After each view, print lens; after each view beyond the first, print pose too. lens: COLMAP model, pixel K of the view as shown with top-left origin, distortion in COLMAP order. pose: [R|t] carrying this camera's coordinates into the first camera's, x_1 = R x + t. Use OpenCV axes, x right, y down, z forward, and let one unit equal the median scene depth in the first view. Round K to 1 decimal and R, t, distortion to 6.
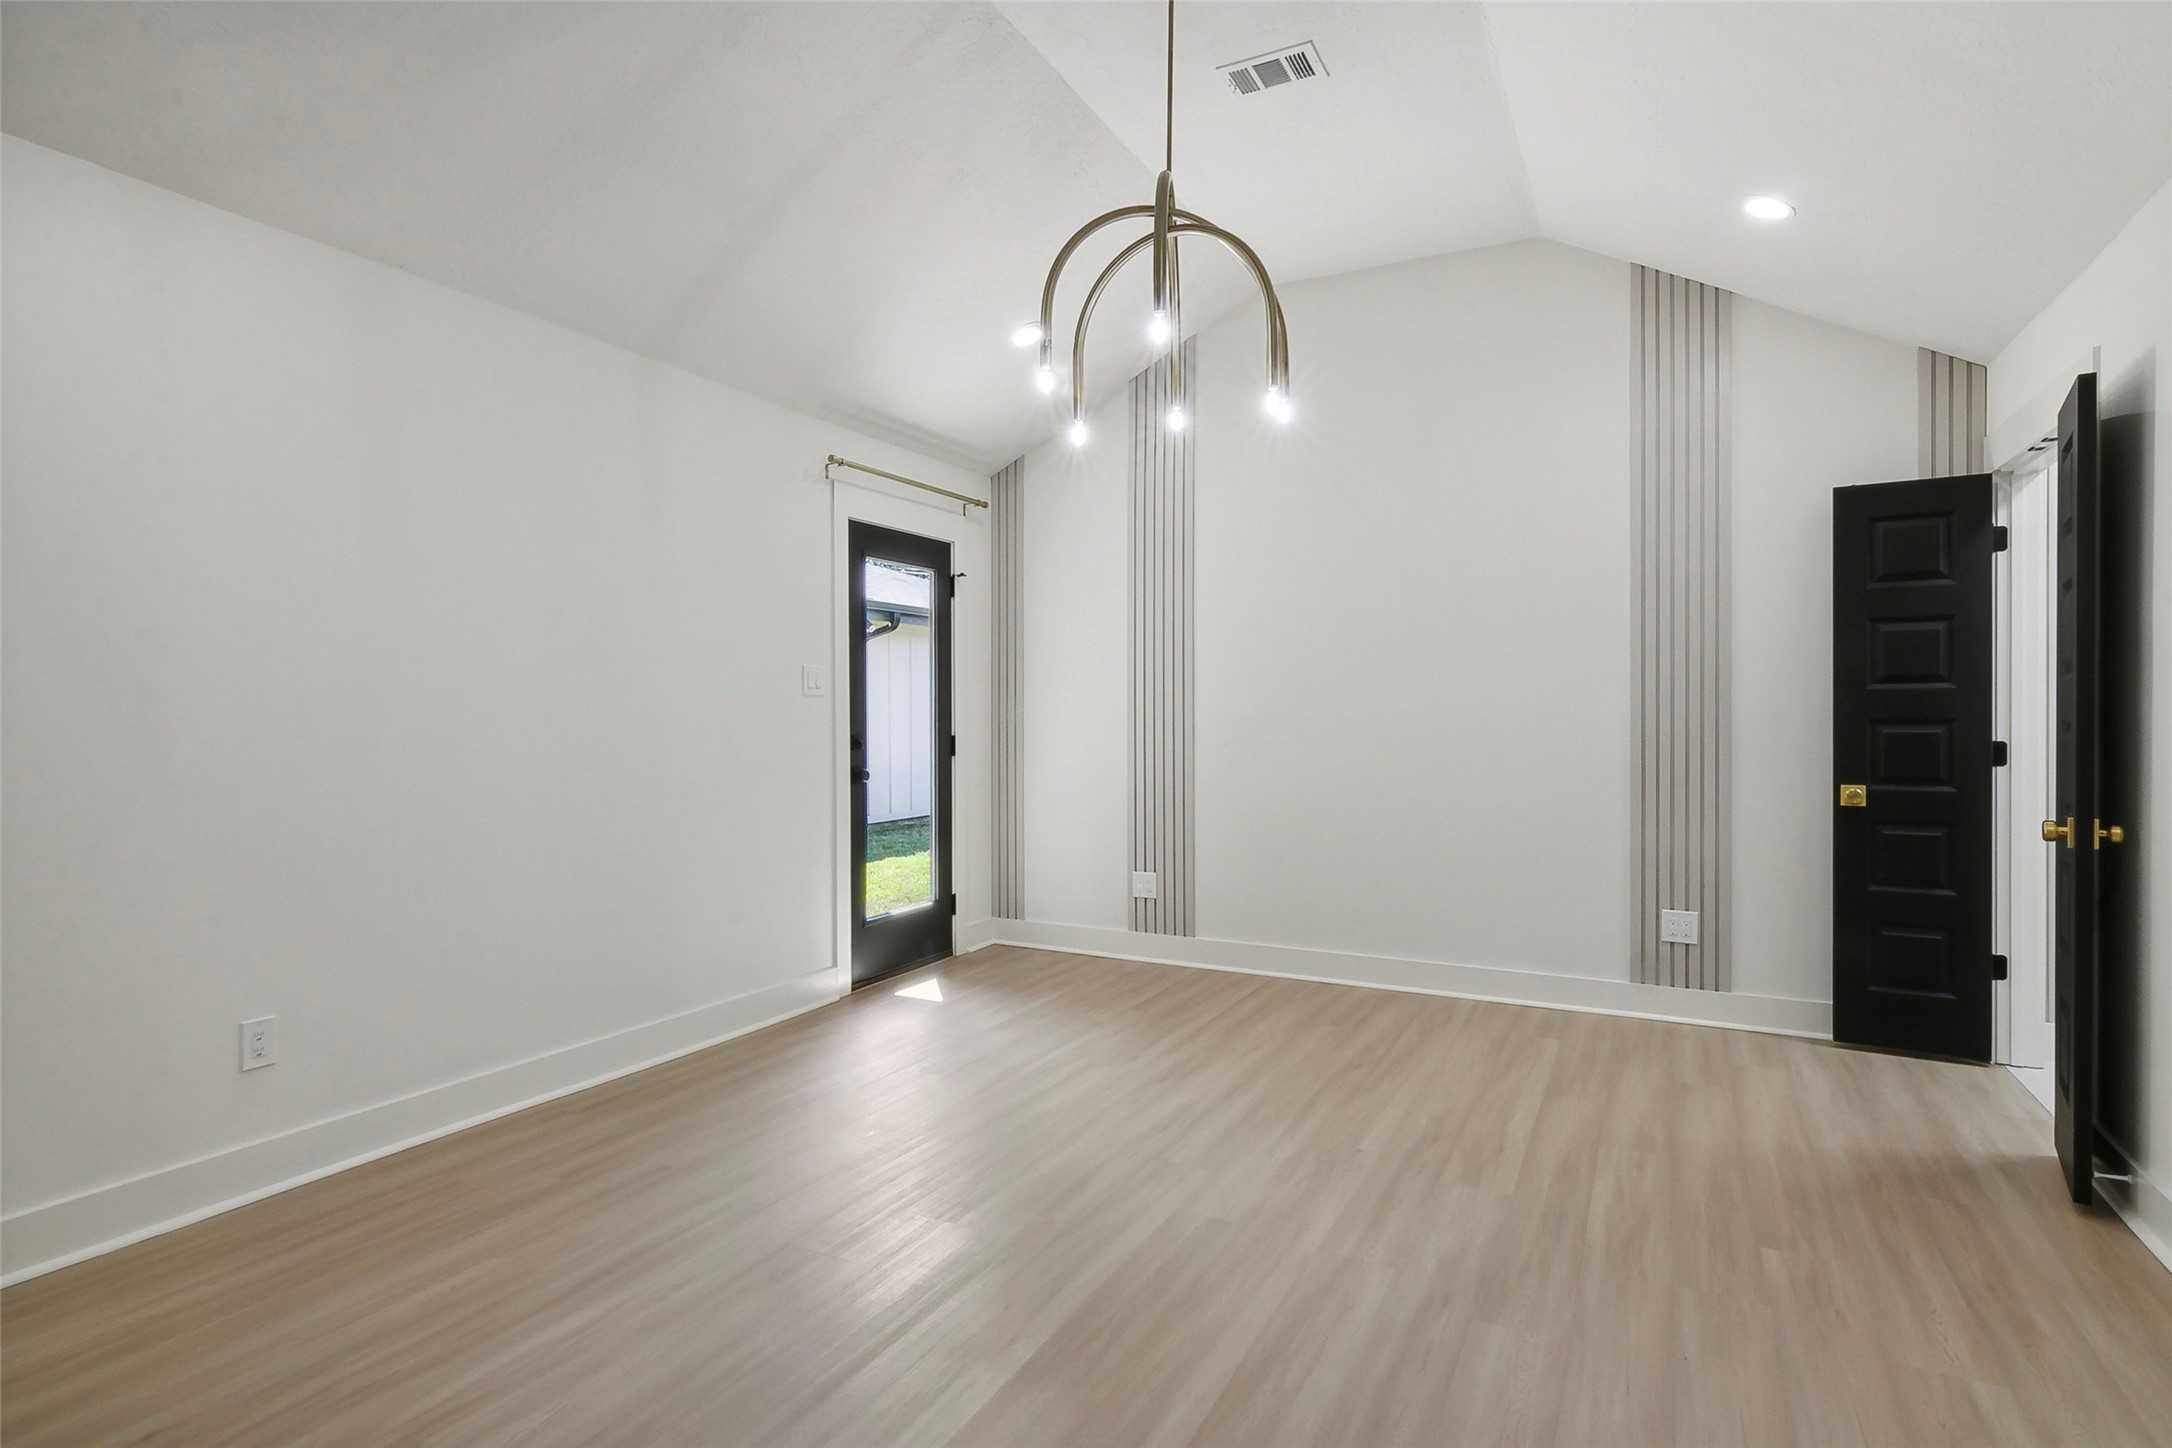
lens RADIAL K [[1113.3, 0, 1086.0], [0, 1113.3, 724.0], [0, 0, 1]] dist [-0.000746, 0.000211]
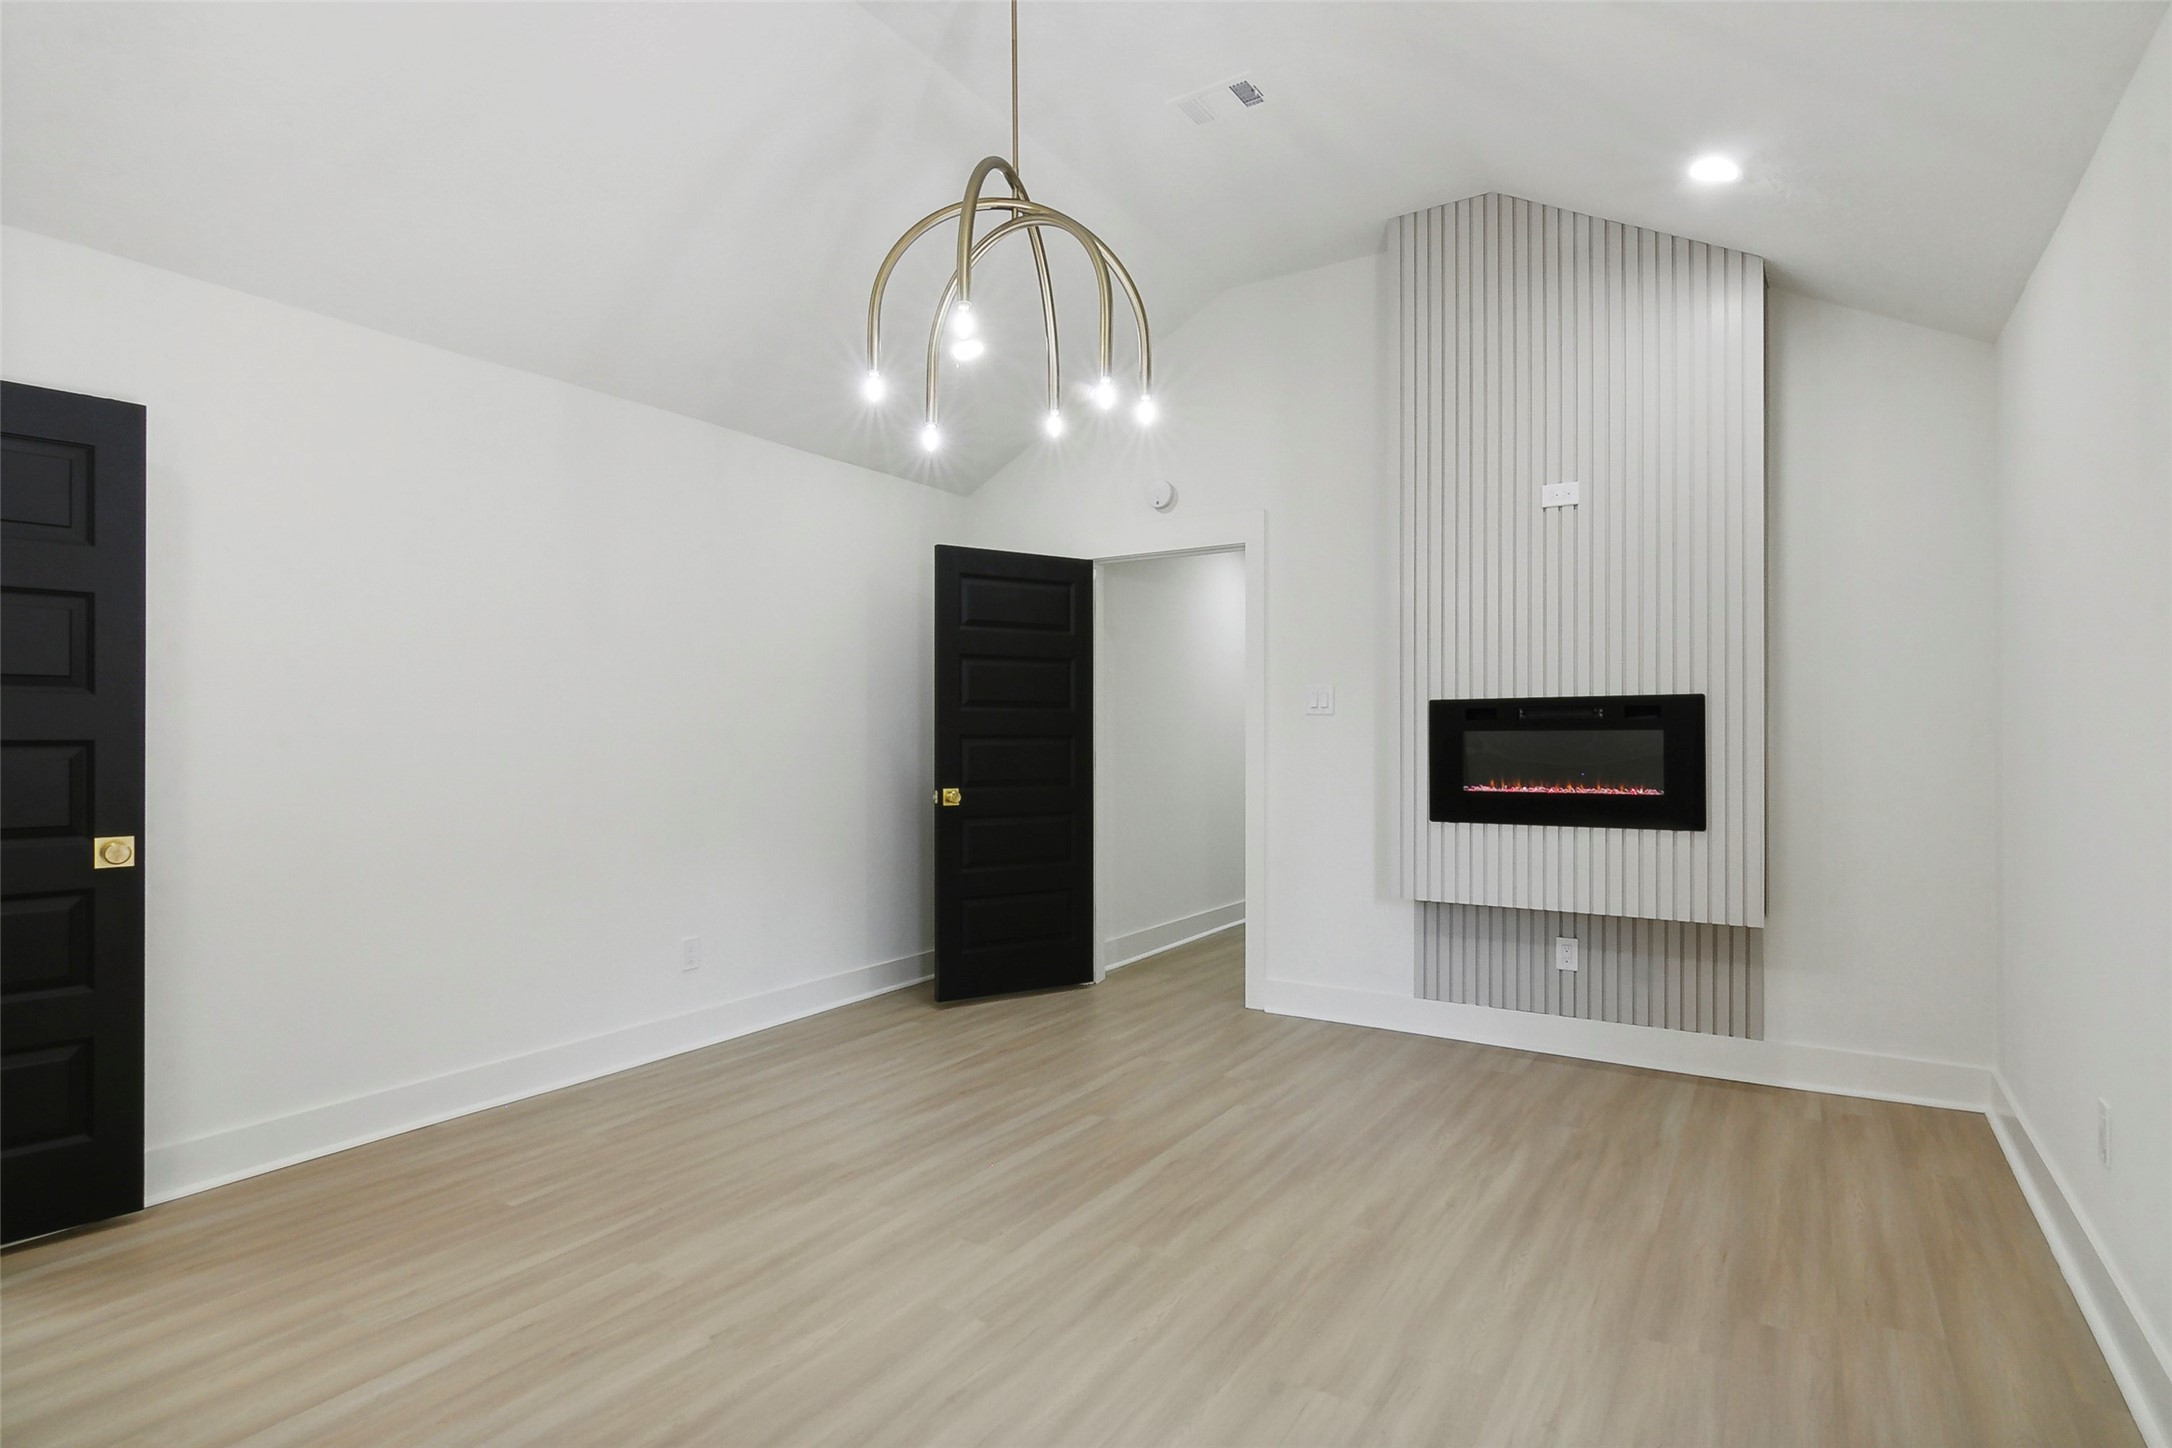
lens RADIAL K [[1113.3, 0, 1086.0], [0, 1113.3, 724.0], [0, 0, 1]] dist [-0.000746, 0.000211]
pose [[-0.995766, 0.001959, 0.091903, -0.077837], [0.001714, 0.999995, -0.002745, -0.014651], [-0.091907, -0.002576, -0.995764, 2.095592]]
